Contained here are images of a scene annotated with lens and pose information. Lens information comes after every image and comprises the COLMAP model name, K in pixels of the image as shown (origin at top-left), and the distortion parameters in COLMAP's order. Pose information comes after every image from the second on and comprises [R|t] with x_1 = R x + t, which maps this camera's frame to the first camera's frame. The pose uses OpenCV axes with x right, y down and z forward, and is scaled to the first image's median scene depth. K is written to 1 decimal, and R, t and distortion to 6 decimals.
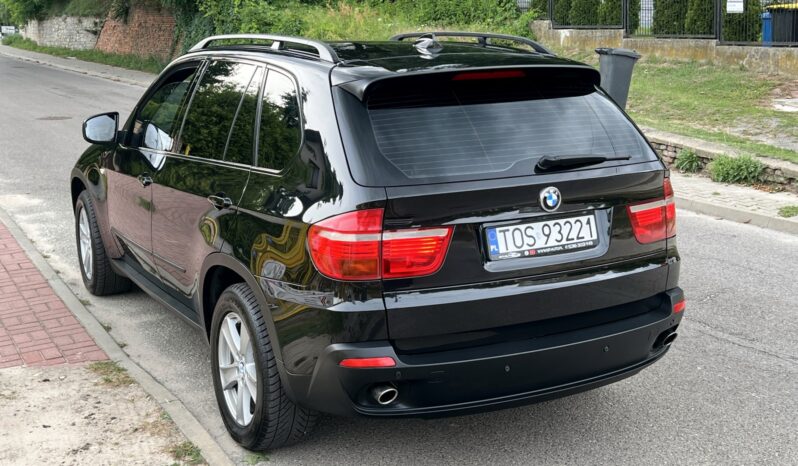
lens RADIAL K [[1042.2, 0, 399.0], [0, 1042.2, 233.0], [0, 0, 1]] dist [0.195709, -0.590925]
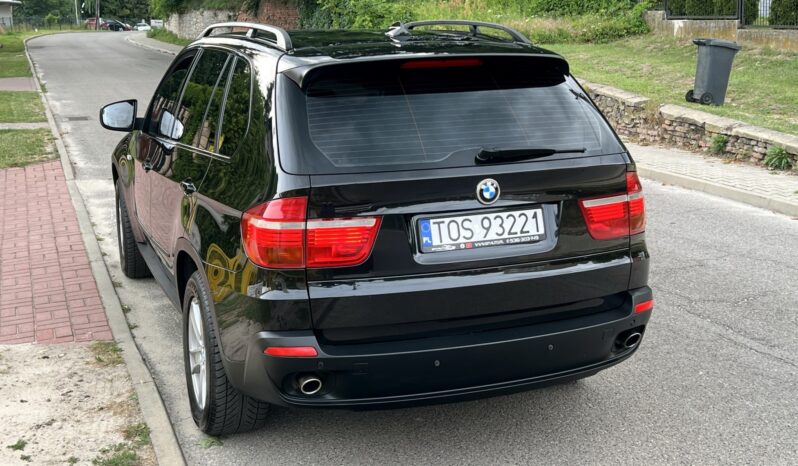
lens RADIAL K [[1042.2, 0, 399.0], [0, 1042.2, 233.0], [0, 0, 1]] dist [0.195709, -0.590925]
pose [[0.990869, 0.025635, -0.132370, 0.174415], [-0.024749, 0.999659, 0.008332, 0.000347], [0.132538, -0.004980, 0.991165, 0.023414]]
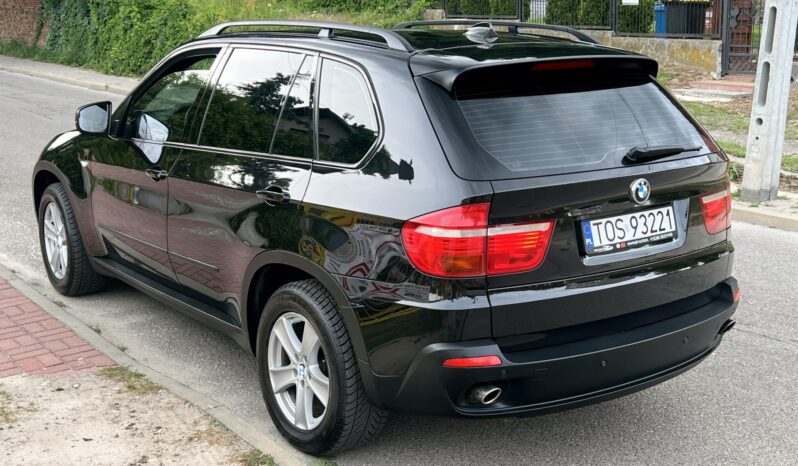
lens RADIAL K [[1042.2, 0, 399.0], [0, 1042.2, 233.0], [0, 0, 1]] dist [0.195709, -0.590925]
pose [[0.990137, -0.015790, 0.139213, -0.200208], [0.014162, 0.999819, 0.012680, -0.007746], [-0.139388, -0.010584, 0.990181, 0.042932]]
